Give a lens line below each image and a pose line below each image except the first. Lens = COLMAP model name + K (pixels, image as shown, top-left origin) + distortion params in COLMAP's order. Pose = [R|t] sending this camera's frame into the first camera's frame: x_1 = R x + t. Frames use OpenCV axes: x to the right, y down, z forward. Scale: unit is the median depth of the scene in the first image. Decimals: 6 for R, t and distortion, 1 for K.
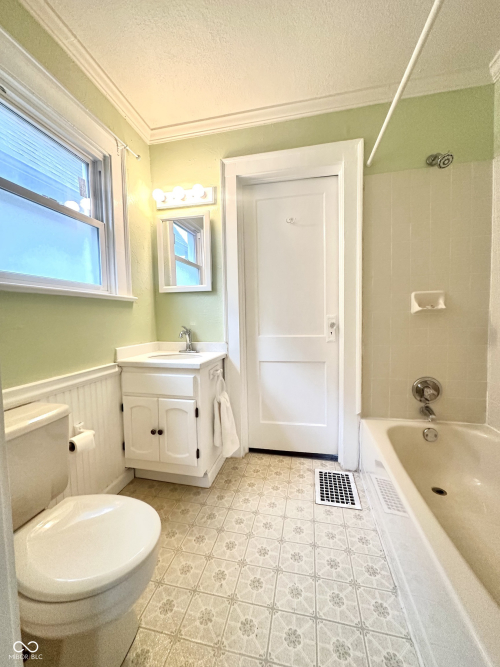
lens RADIAL K [[265.3, 0, 250.0], [0, 265.3, 333.5], [0, 0, 1]] dist [-0.002974, 0.000091]
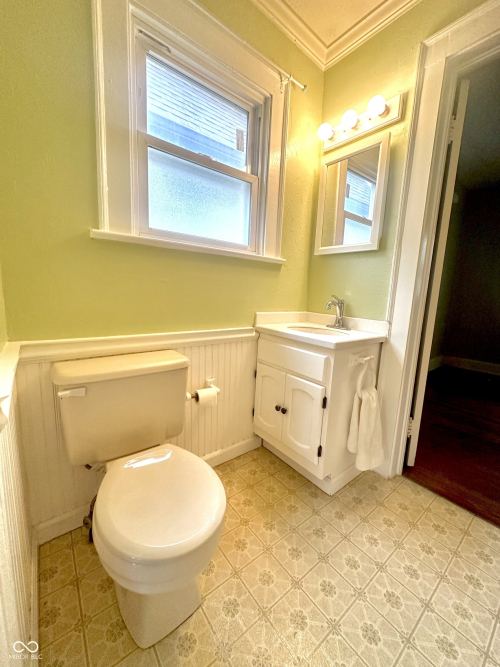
lens RADIAL K [[265.3, 0, 250.0], [0, 265.3, 333.5], [0, 0, 1]] dist [-0.002974, 0.000091]
pose [[0.773354, 0.149847, -0.616011, 0.081345], [-0.096454, 0.988164, 0.119284, 0.018555], [0.626594, -0.032832, 0.778654, 0.232580]]
